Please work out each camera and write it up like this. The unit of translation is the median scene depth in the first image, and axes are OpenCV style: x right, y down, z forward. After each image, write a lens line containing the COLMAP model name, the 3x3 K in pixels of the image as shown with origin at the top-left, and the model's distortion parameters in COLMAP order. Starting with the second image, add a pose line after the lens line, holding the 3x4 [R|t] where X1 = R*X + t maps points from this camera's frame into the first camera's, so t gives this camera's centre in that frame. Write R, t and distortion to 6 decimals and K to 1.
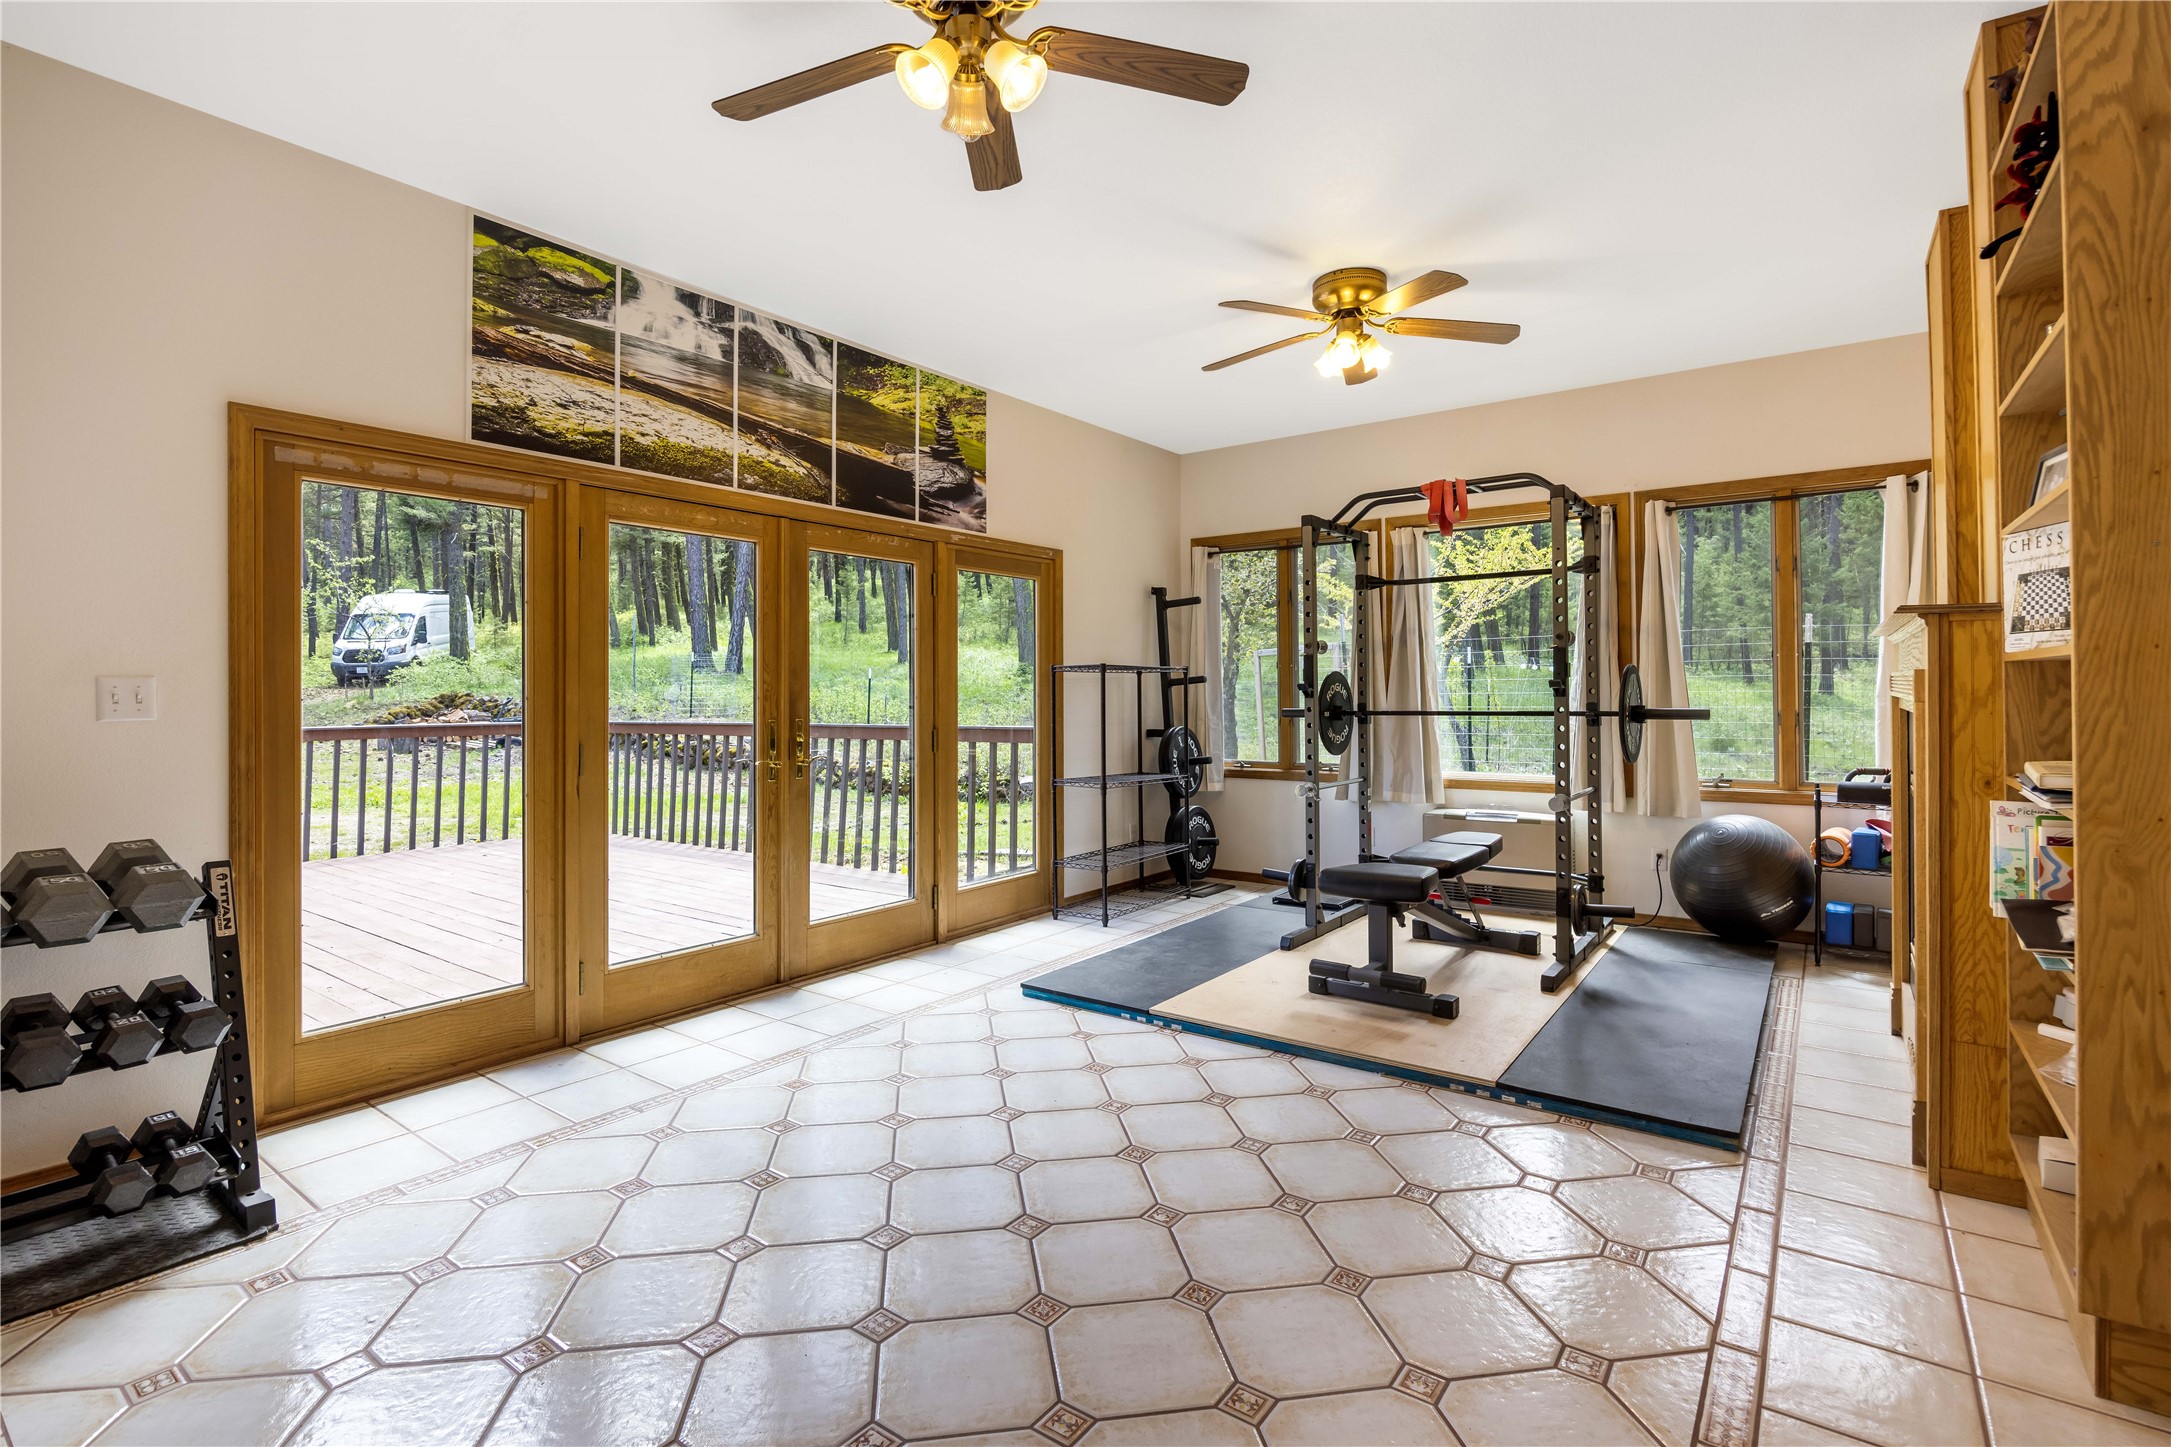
lens RADIAL K [[1015.8, 0, 1075.4], [0, 1015.8, 691.5], [0, 0, 1]] dist [-0.021575, 0.000260]
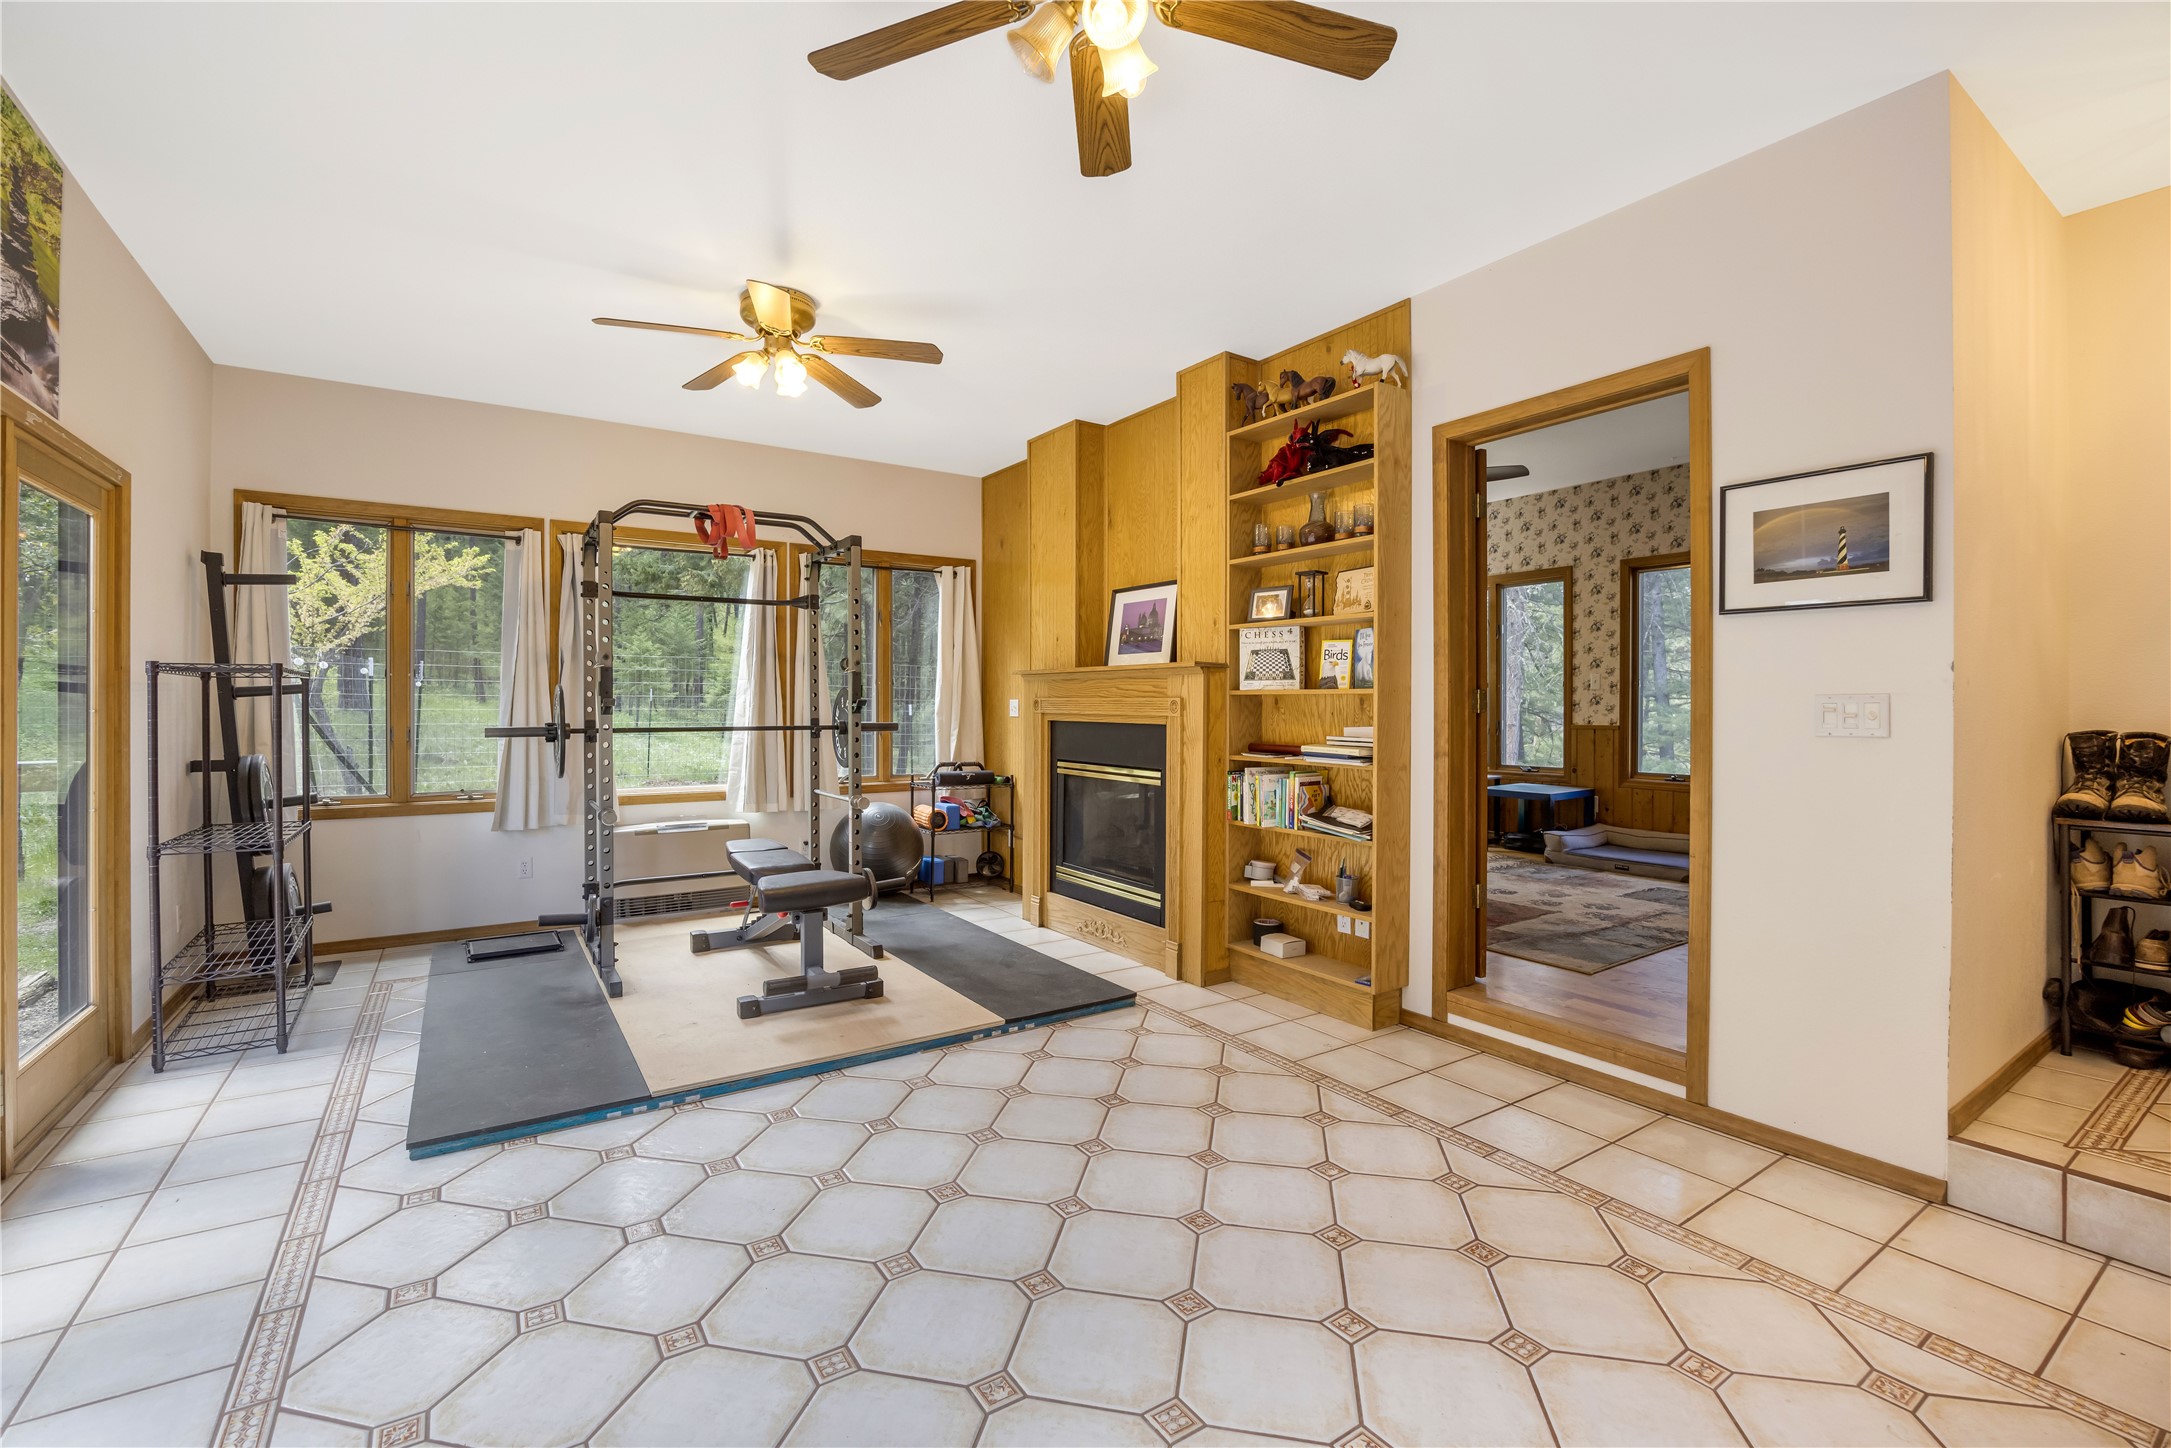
lens RADIAL K [[929.9, 0, 1070.2], [0, 929.9, 716.3], [0, 0, 1]] dist [-0.023046, 0.000237]
pose [[0.341700, -0.001793, 0.939807, -0.426095], [-0.005778, 0.999975, 0.004009, 0.002801], [-0.939791, -0.006800, 0.341681, 0.354346]]
